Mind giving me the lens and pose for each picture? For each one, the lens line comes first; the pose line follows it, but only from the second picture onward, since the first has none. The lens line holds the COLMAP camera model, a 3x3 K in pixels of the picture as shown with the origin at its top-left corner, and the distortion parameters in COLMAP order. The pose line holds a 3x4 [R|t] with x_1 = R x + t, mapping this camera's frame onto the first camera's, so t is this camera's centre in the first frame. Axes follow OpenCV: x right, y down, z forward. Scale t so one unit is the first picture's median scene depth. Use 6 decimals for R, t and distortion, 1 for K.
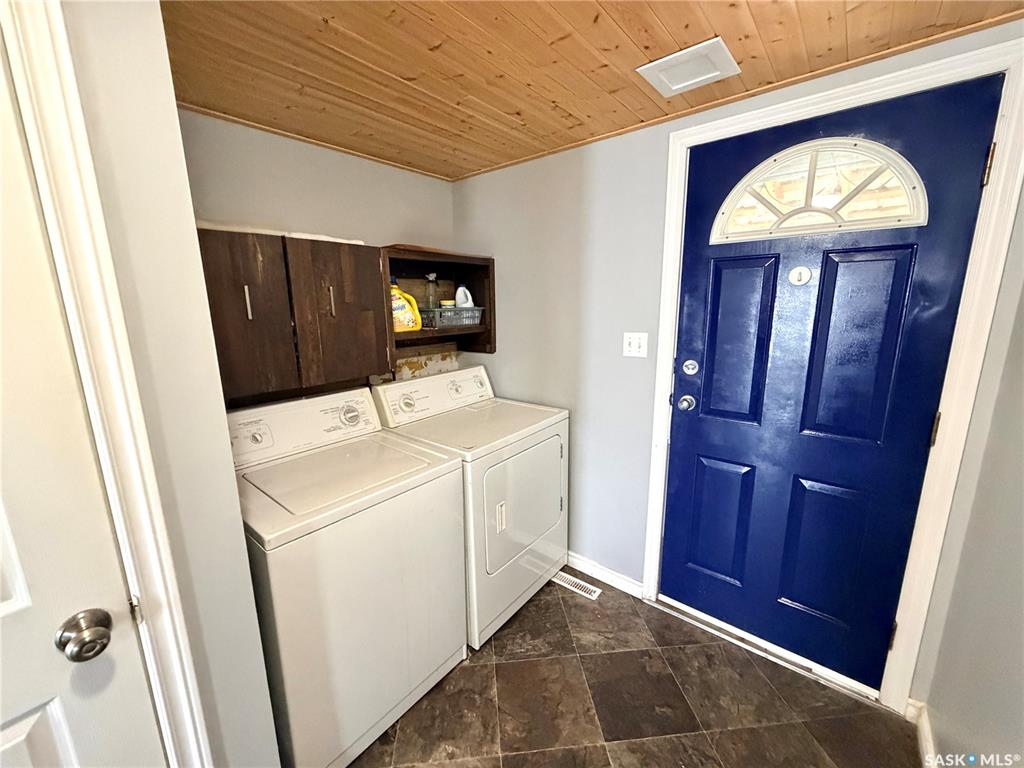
lens RADIAL K [[408.9, 0, 508.4], [0, 408.9, 384.3], [0, 0, 1]] dist [-0.000971, 0.000232]
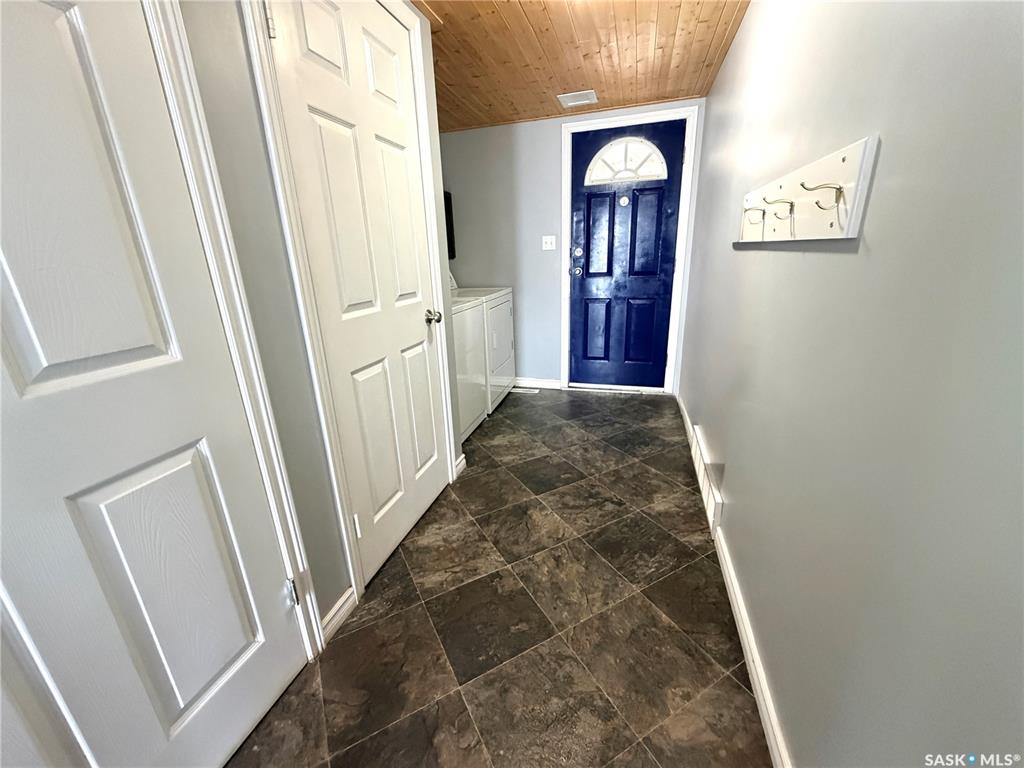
lens RADIAL K [[408.9, 0, 511.3], [0, 408.9, 383.2], [0, 0, 1]] dist [-0.000971, 0.000232]
pose [[0.919160, -0.136024, 0.369652, -0.698356], [0.099476, 0.988221, 0.116292, 0.339117], [-0.381116, -0.070120, 0.921864, -0.760364]]
